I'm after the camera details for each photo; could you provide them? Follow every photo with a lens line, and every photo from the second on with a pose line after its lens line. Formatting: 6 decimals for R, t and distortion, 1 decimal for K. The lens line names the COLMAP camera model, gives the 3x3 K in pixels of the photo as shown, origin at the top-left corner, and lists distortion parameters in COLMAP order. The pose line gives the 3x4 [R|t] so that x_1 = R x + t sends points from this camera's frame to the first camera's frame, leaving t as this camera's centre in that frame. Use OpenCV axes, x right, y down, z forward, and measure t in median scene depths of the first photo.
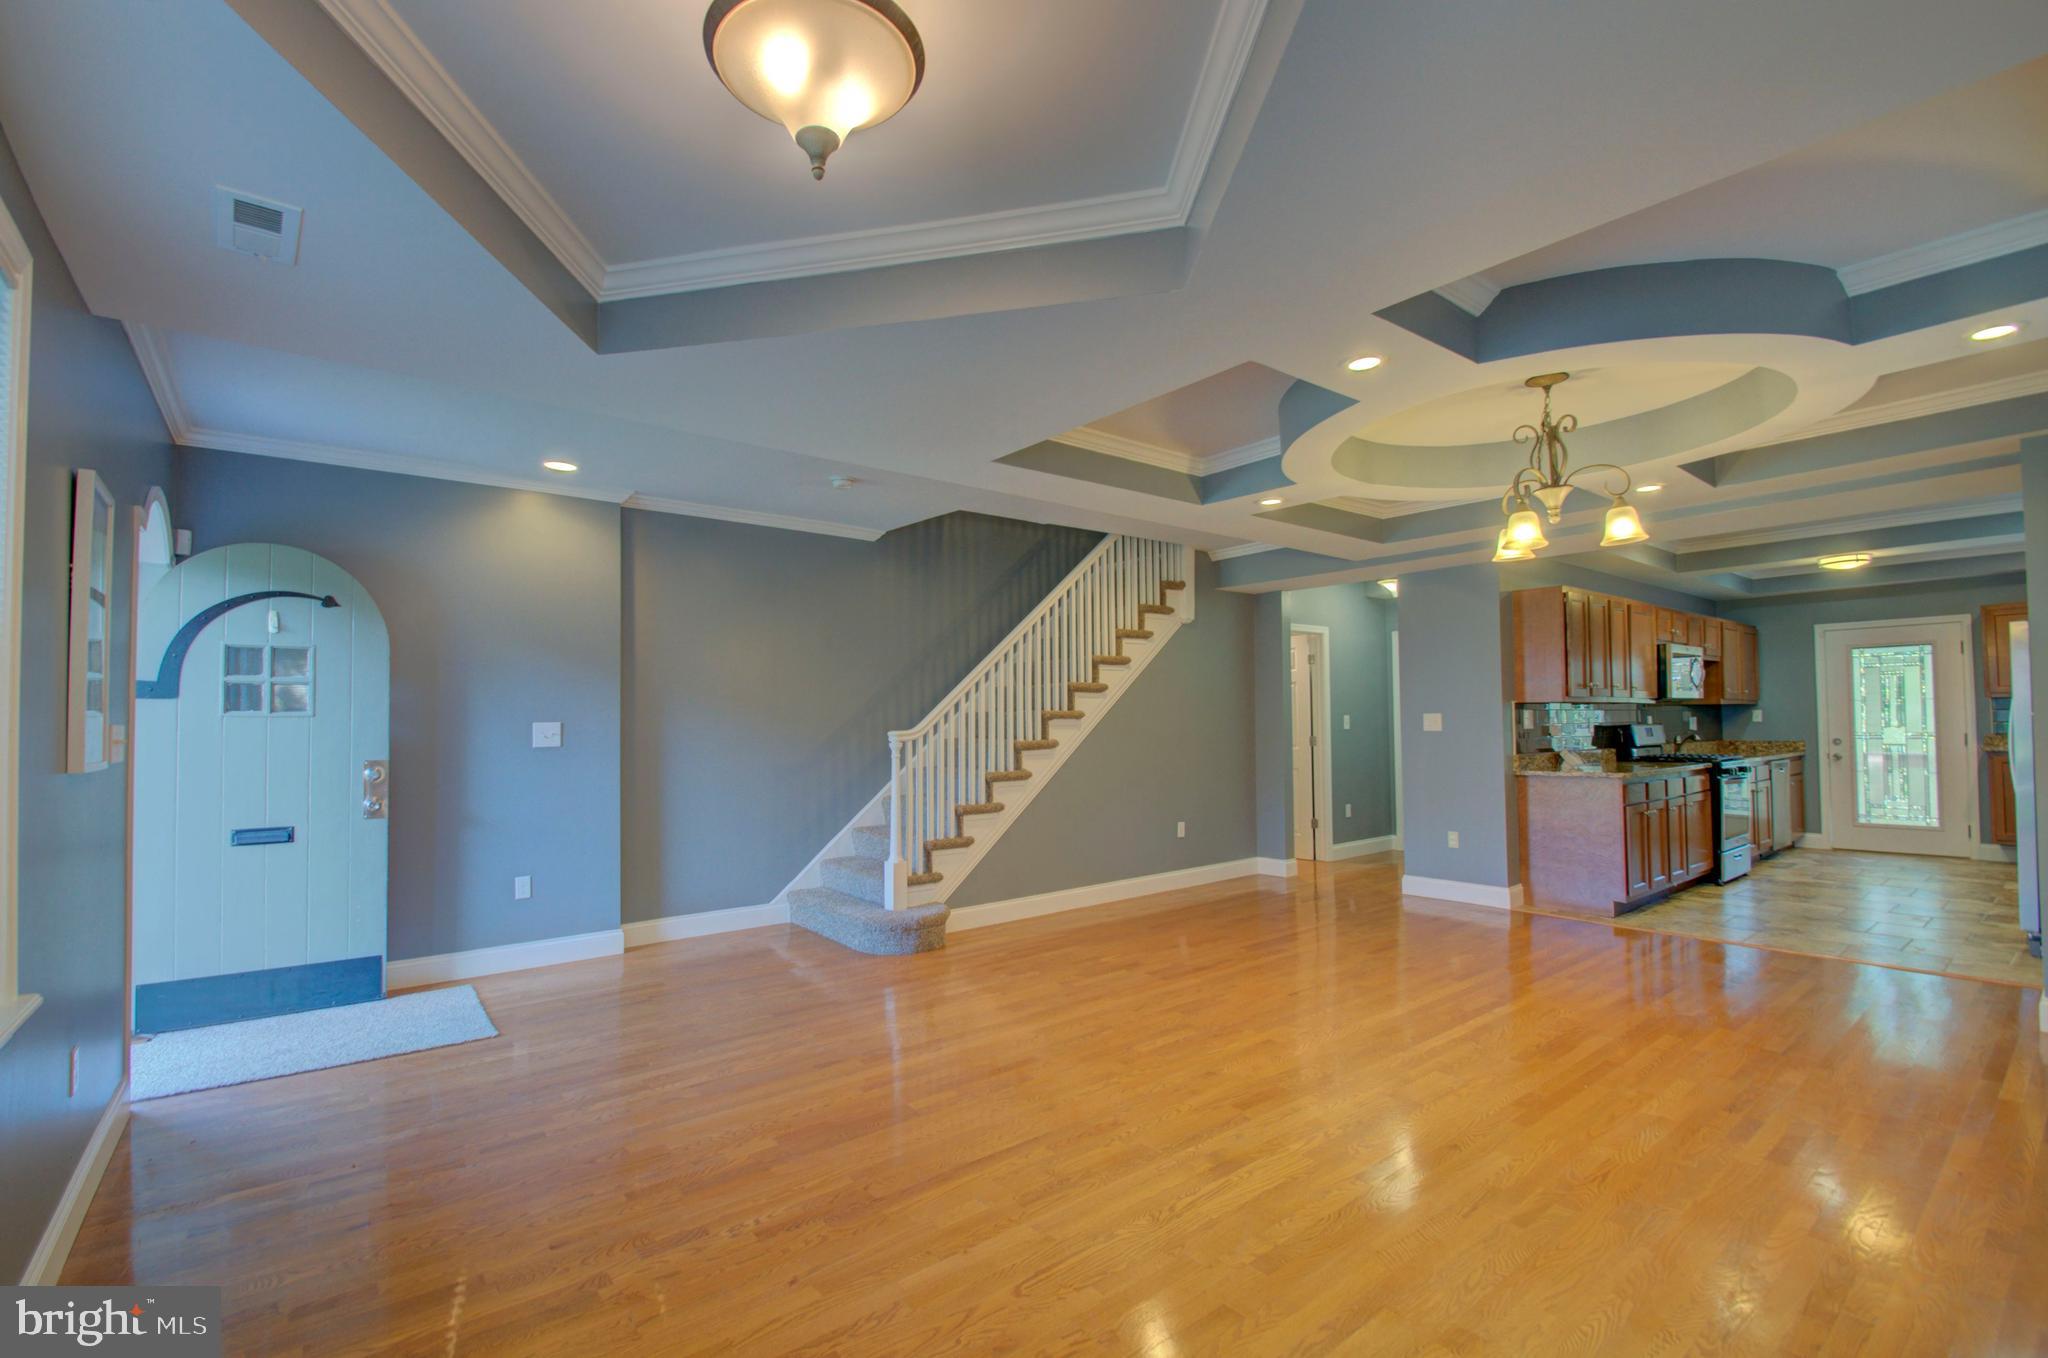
lens RADIAL K [[901.2, 0, 1002.9], [0, 901.2, 697.0], [0, 0, 1]] dist [0.003960, -0.011145]
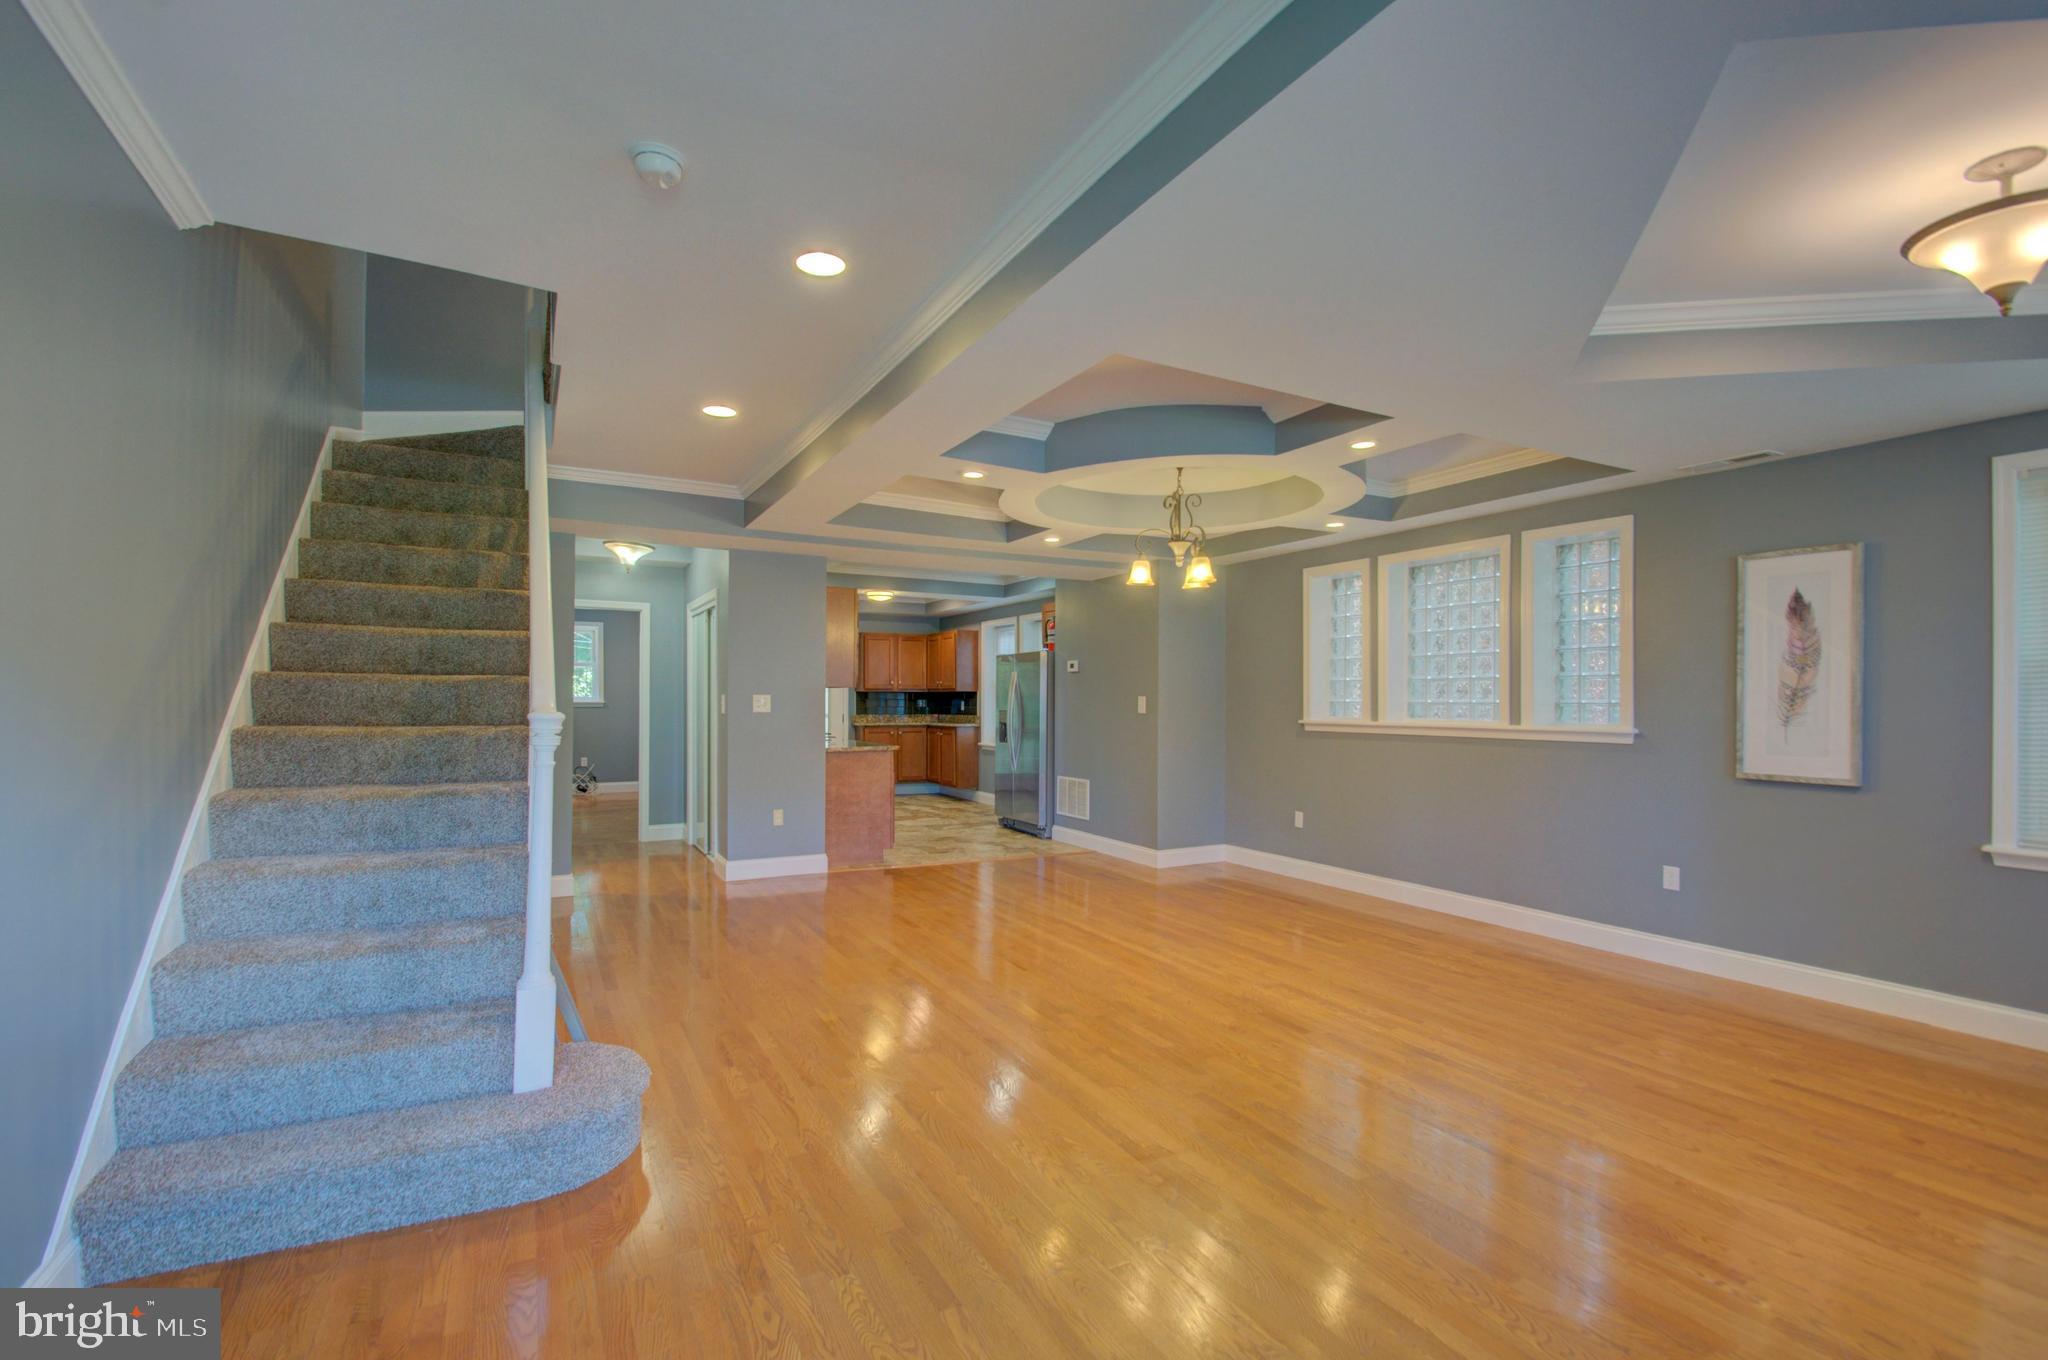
lens RADIAL K [[882.3, 0, 1004.2], [0, 882.3, 693.2], [0, 0, 1]] dist [0.002470, 0.000016]
pose [[0.180245, 0.020612, 0.983406, -0.368467], [-0.037907, 0.999183, -0.013995, 0.016084], [-0.982891, -0.034756, 0.180880, 0.459366]]
